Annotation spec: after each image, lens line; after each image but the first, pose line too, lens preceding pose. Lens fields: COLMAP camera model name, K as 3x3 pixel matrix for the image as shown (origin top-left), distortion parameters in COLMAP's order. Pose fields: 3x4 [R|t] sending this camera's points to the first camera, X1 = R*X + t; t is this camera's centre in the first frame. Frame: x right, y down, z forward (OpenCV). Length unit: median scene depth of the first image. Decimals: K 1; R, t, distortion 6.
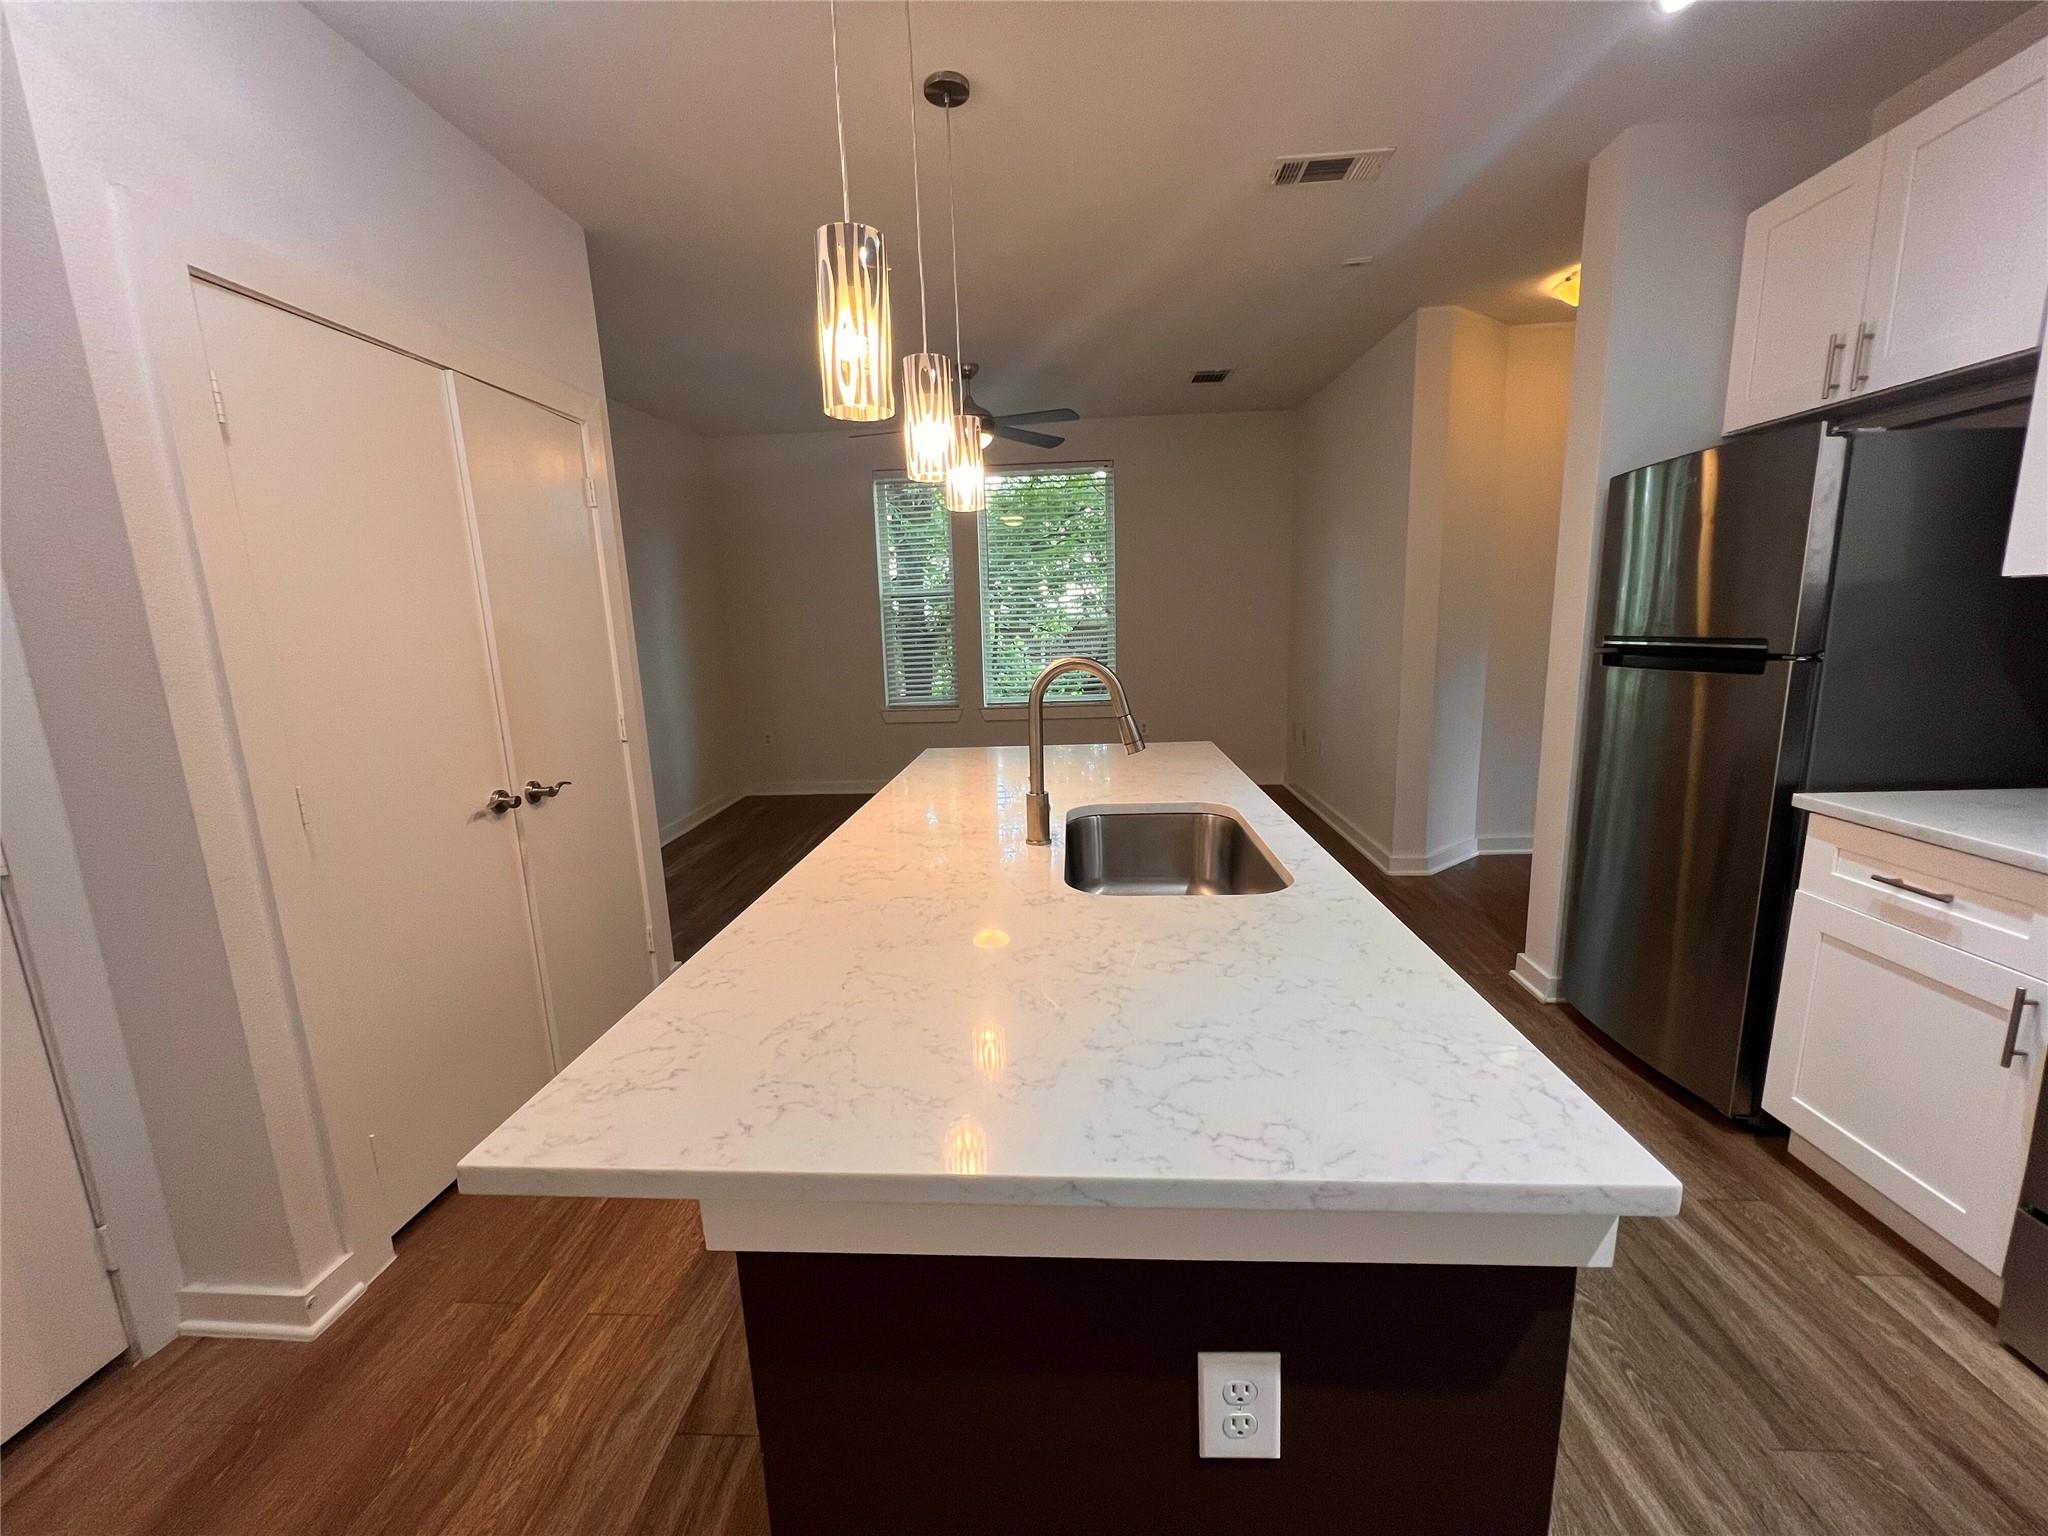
lens RADIAL K [[820.1, 0, 1022.0], [0, 820.1, 771.4], [0, 0, 1]] dist [-0.001418, 0.000269]
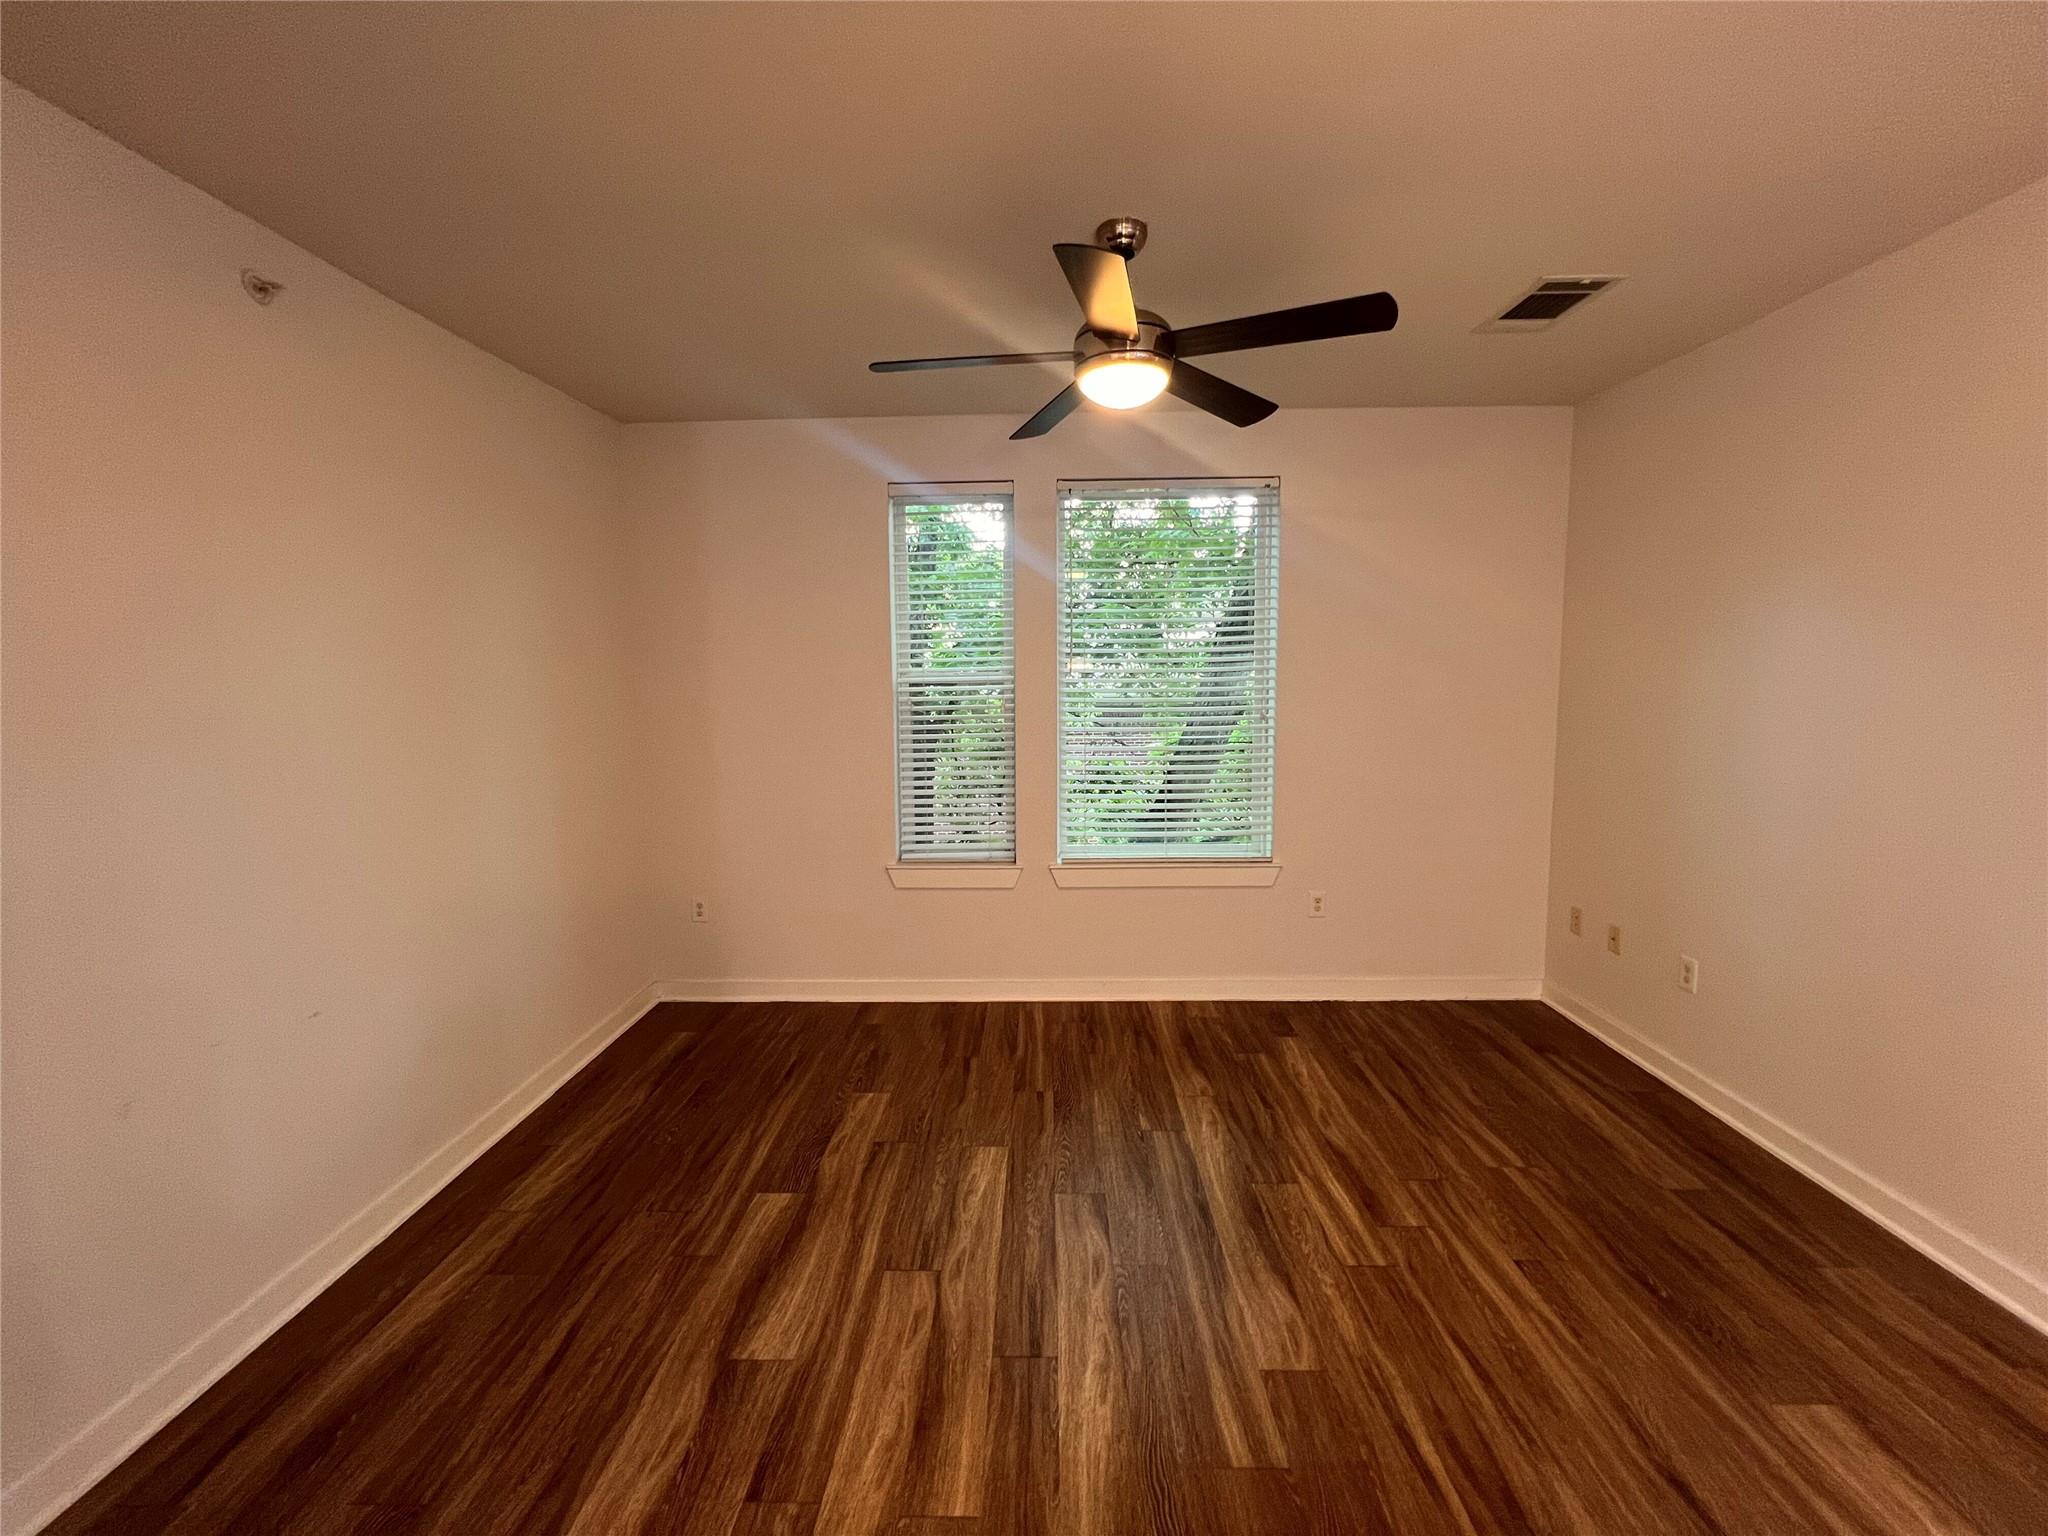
lens RADIAL K [[818.4, 0, 1024.0], [0, 818.4, 768.0], [0, 0, 1]] dist [-0.002422, 0.000148]
pose [[0.999263, 0.018015, 0.033882, -0.318539], [-0.014881, 0.995780, -0.090562, -0.329232], [-0.035370, 0.089991, 0.995314, 1.303634]]
